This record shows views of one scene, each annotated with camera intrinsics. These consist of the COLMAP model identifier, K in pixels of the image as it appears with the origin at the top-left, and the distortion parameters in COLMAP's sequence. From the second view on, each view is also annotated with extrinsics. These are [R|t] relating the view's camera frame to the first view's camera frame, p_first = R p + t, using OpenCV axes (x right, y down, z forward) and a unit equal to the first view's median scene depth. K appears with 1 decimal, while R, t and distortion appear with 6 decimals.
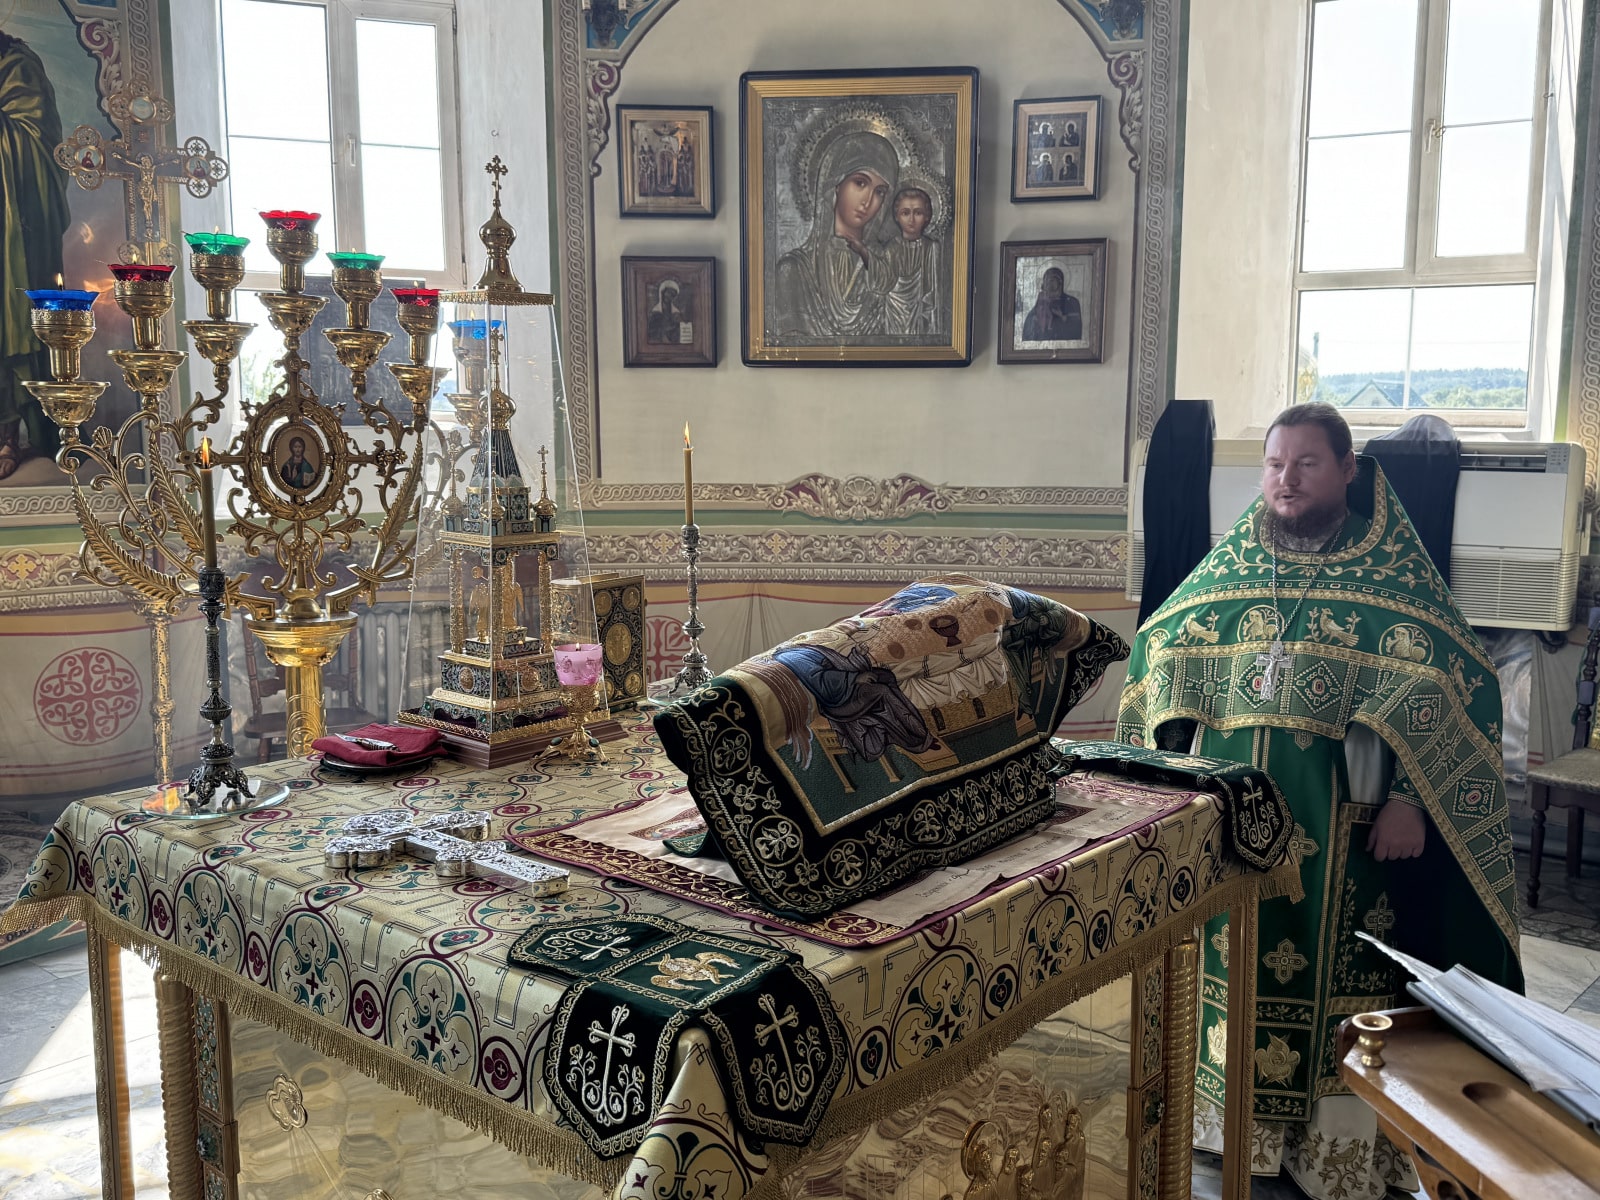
lens RADIAL K [[1457.4, 0, 803.5], [0, 1457.4, 627.9], [0, 0, 1]] dist [0.163450, -0.331609]
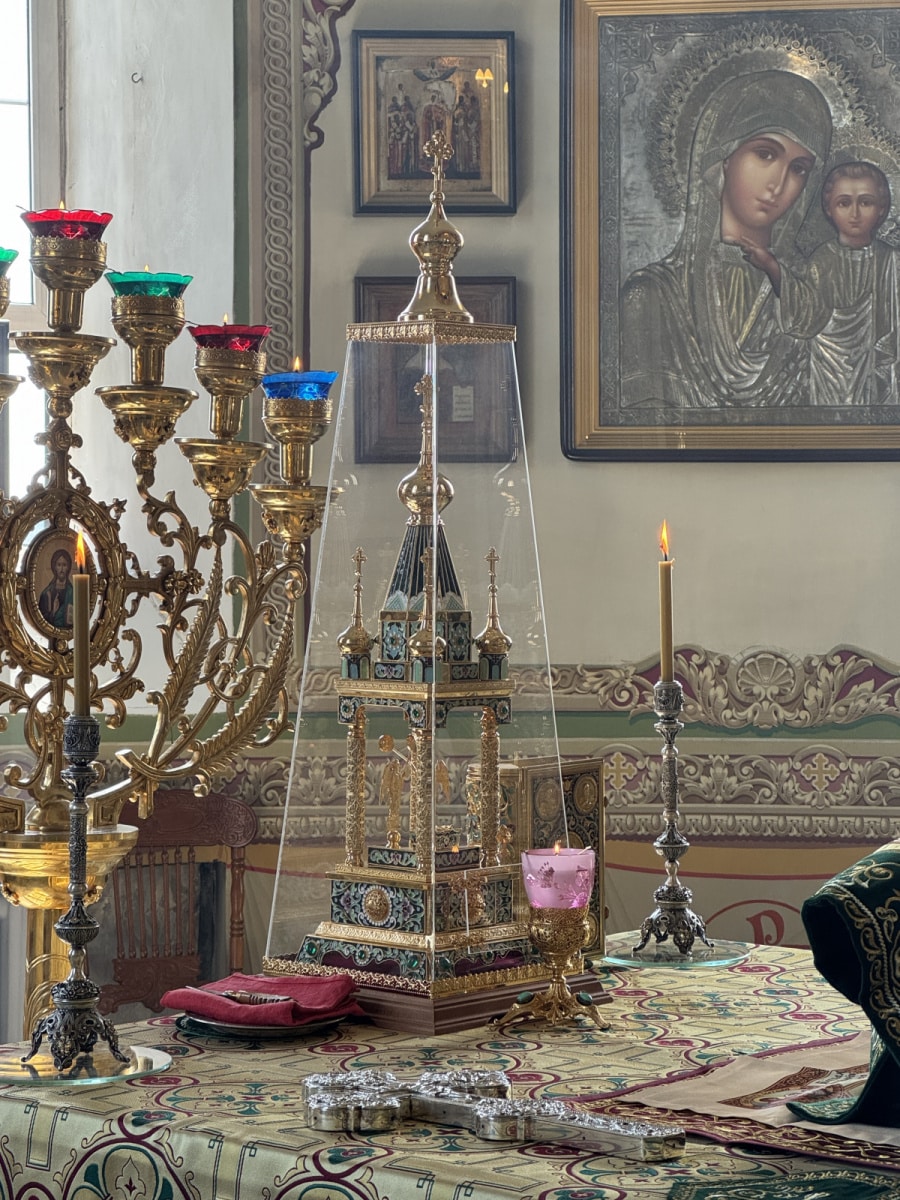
lens RADIAL K [[2877.8, 0, 450.0], [0, 2877.8, 600.0], [0, 0, 1]] dist [-0.119878, 4.075240]
pose [[0.999913, -0.003083, -0.012809, -0.081981], [0.001301, 0.990596, -0.136810, 0.034089], [0.013111, 0.136781, 0.990515, -0.125242]]
